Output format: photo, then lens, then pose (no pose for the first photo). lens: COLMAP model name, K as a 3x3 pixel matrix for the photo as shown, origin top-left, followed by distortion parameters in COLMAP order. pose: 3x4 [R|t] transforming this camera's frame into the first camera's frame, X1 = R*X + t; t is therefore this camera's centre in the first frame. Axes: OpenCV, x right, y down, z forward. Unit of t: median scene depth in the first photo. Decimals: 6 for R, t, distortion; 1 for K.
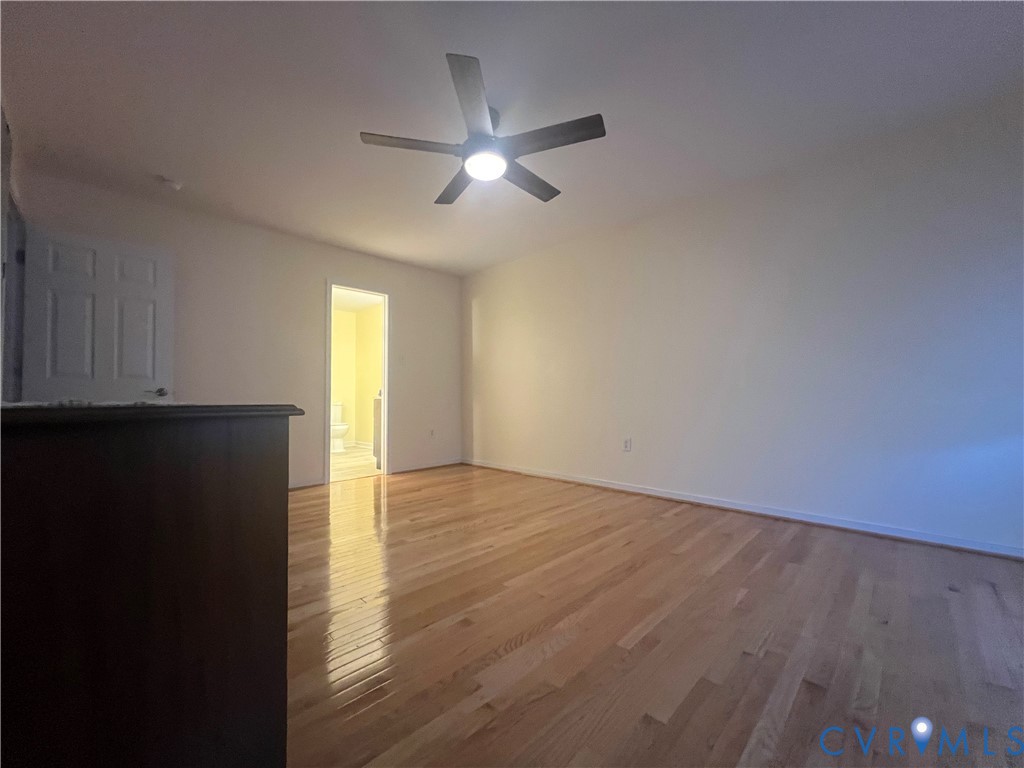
lens RADIAL K [[410.8, 0, 512.5], [0, 410.8, 386.5], [0, 0, 1]] dist [-0.003902, 0.000855]
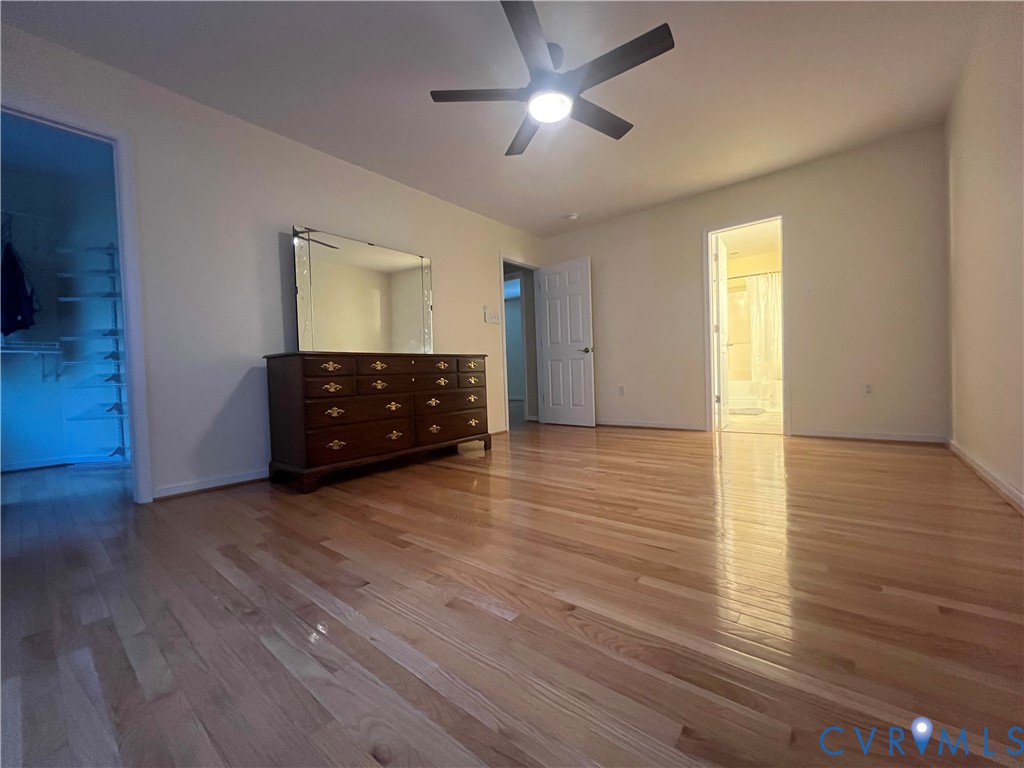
lens RADIAL K [[410.8, 0, 512.9], [0, 410.8, 383.9], [0, 0, 1]] dist [-0.003902, 0.000855]
pose [[0.093338, 0.031468, -0.995137, 0.889237], [0.059935, 0.997510, 0.037164, 0.088660], [0.993829, -0.063112, 0.091220, 0.729333]]
